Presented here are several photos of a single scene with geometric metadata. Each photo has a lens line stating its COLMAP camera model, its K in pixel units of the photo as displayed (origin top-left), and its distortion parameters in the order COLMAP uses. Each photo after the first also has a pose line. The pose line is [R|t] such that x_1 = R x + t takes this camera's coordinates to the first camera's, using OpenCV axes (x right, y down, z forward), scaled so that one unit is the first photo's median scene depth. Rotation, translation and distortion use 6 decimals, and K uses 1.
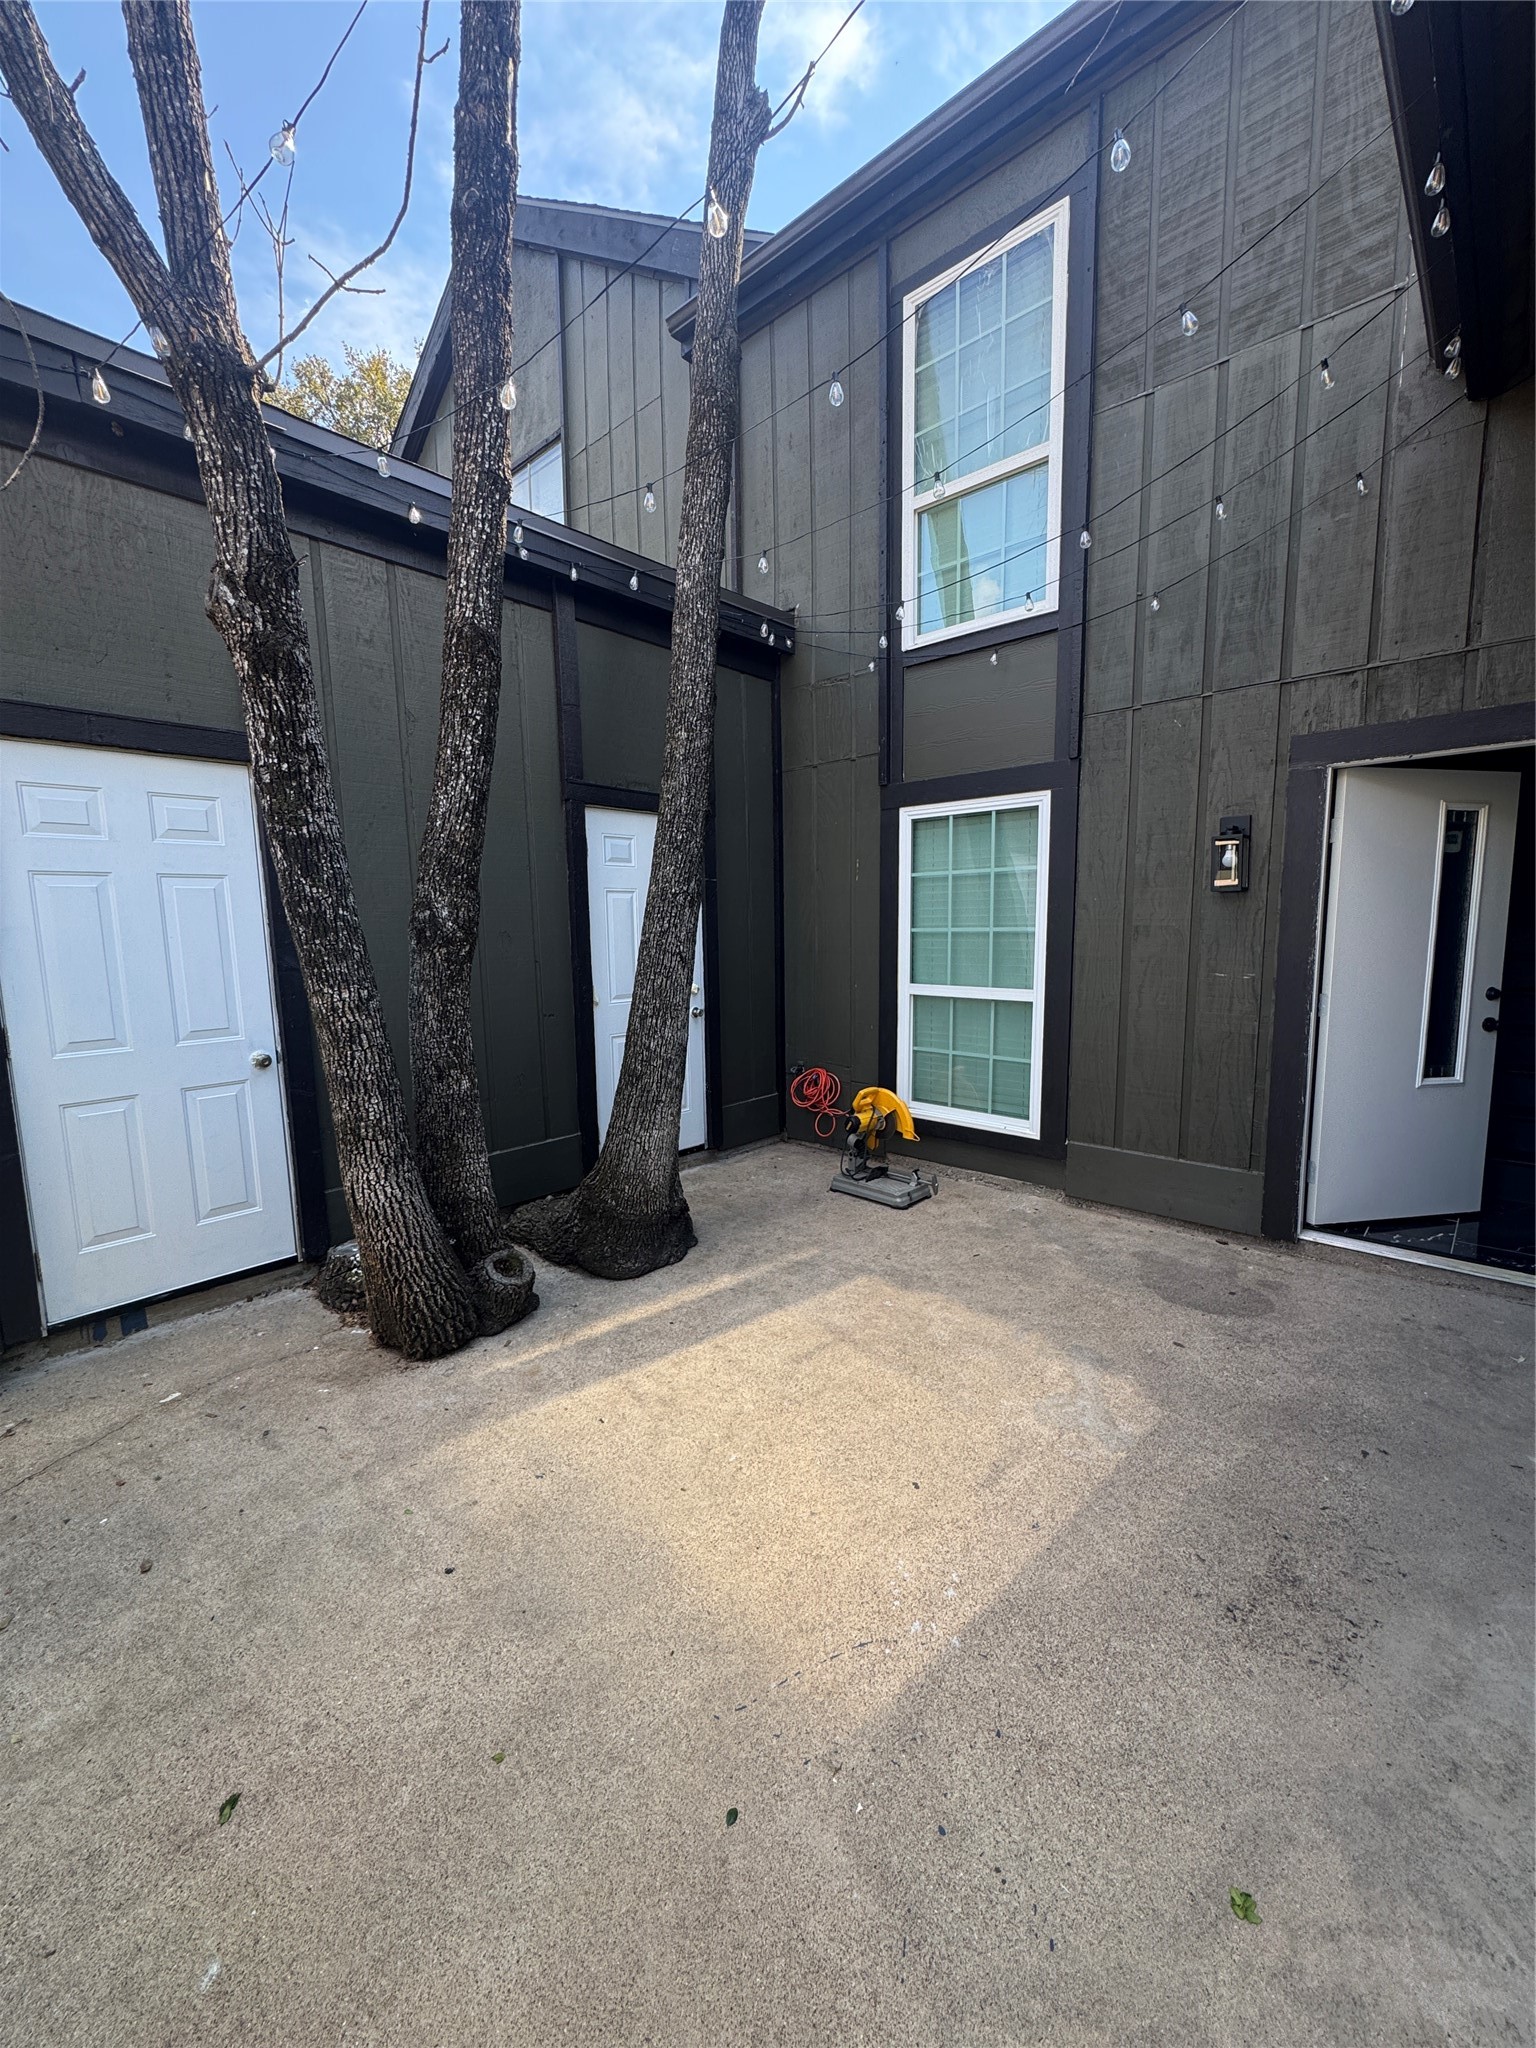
lens RADIAL K [[820.3, 0, 771.6], [0, 820.3, 1016.4], [0, 0, 1]] dist [-0.000928, -0.000189]
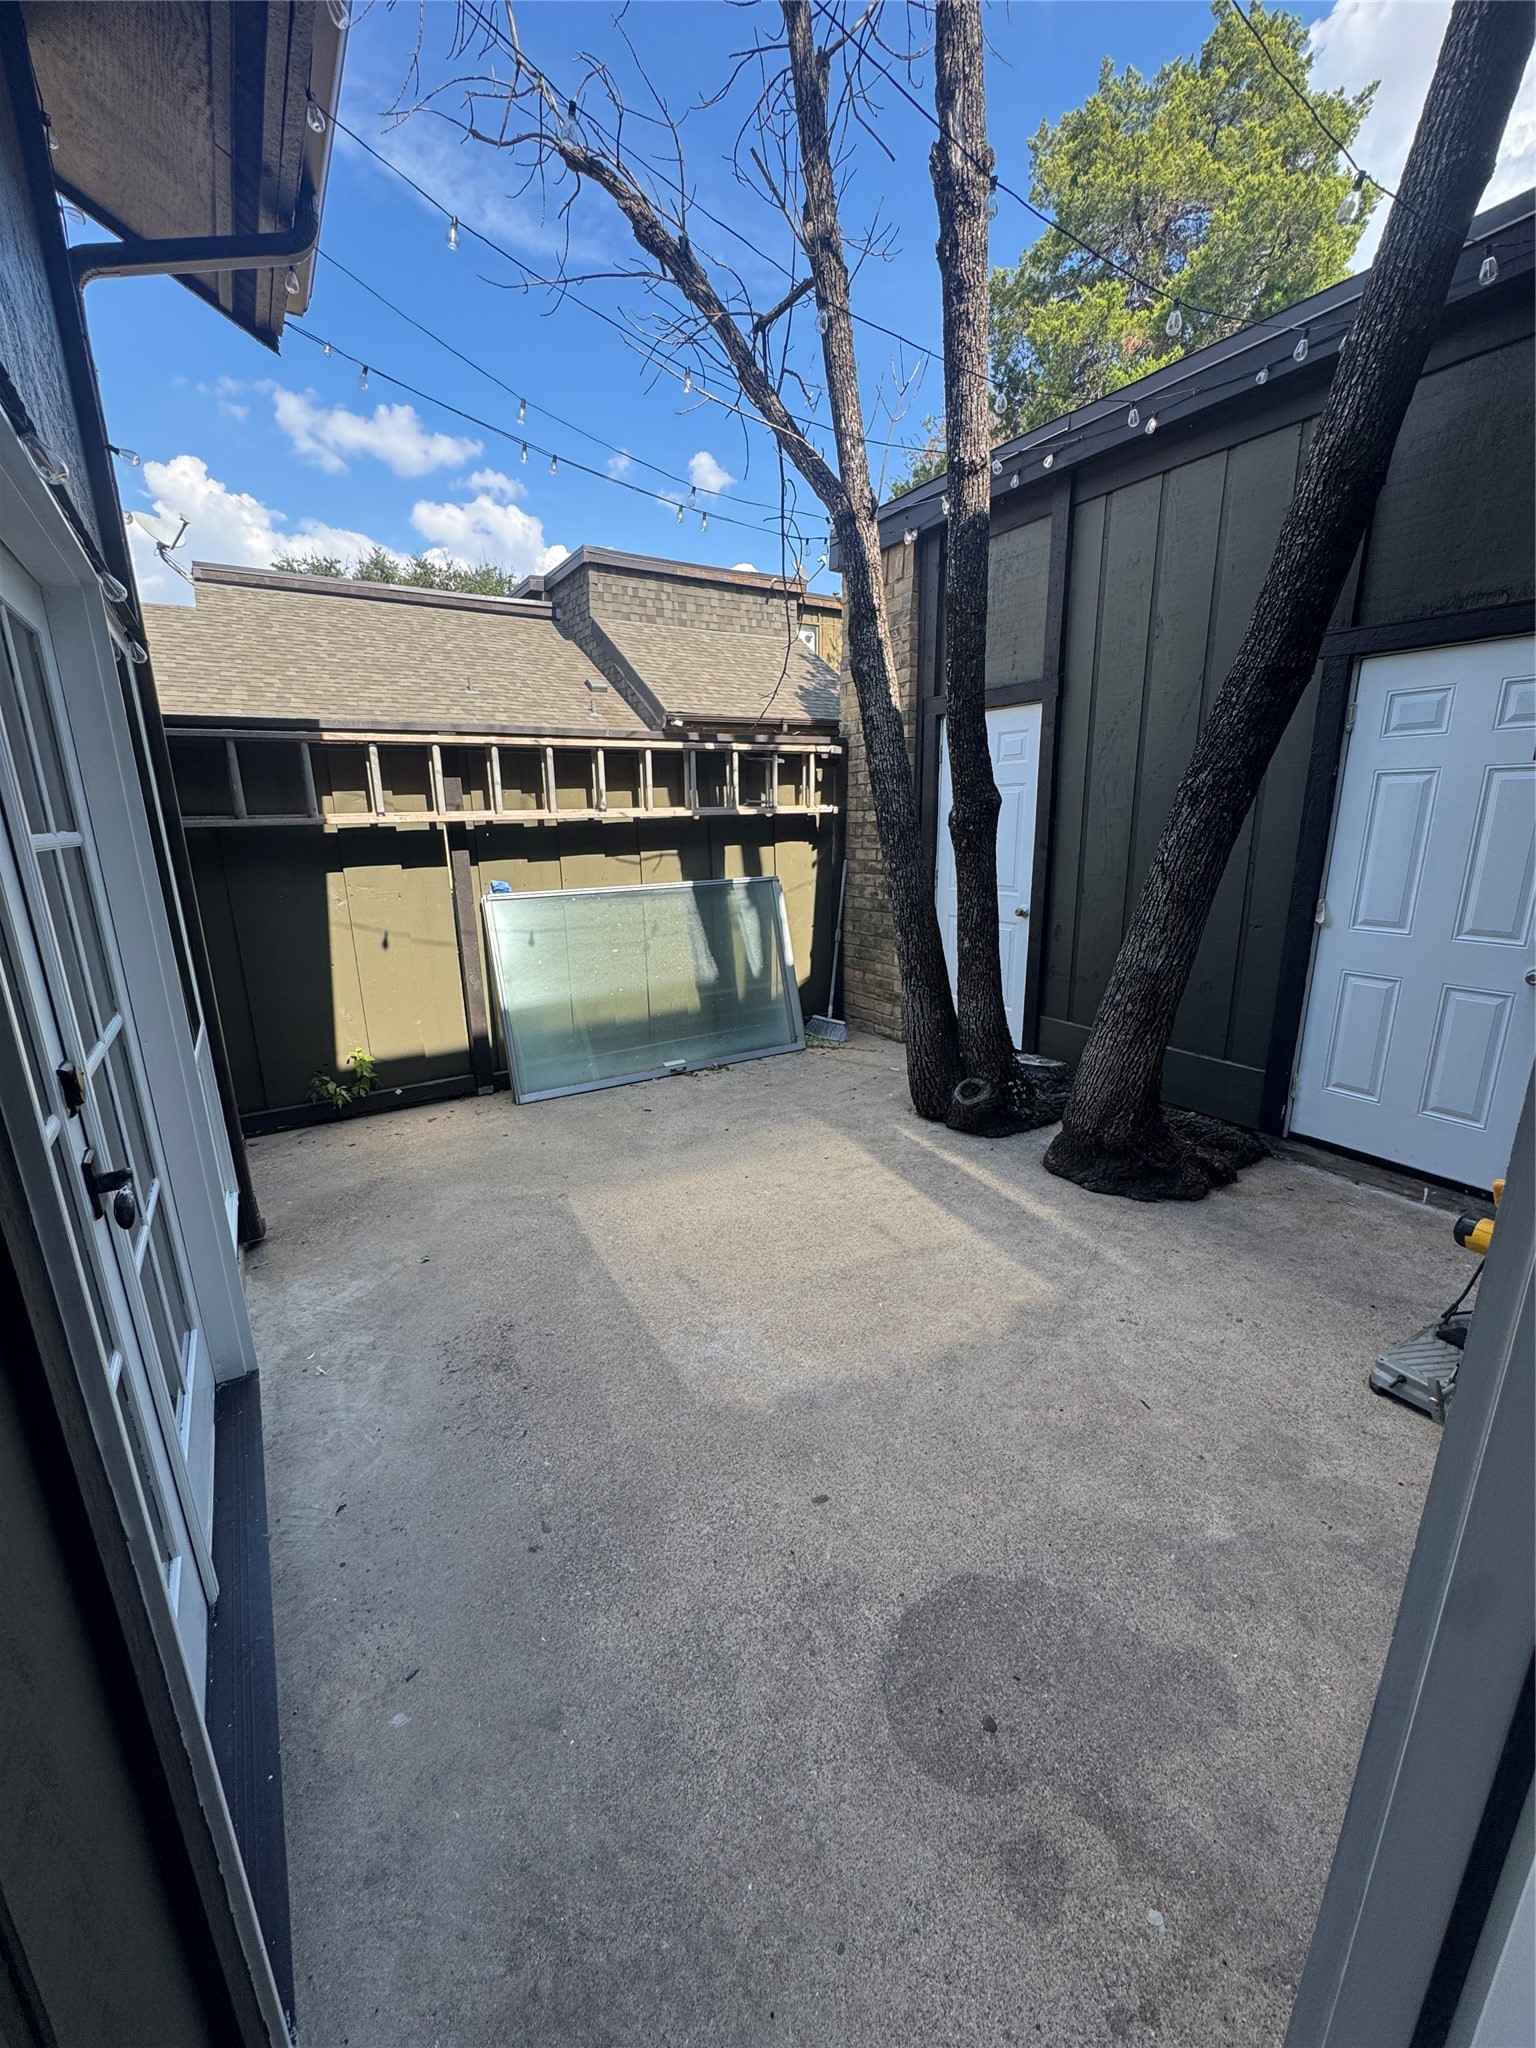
lens RADIAL K [[820.3, 0, 775.2], [0, 820.3, 1035.0], [0, 0, 1]] dist [-0.000928, -0.000189]
pose [[-0.261612, 0.270102, -0.926609, 0.974619], [-0.092874, 0.948545, 0.302717, -0.150433], [0.960694, 0.165252, -0.223065, 0.999945]]
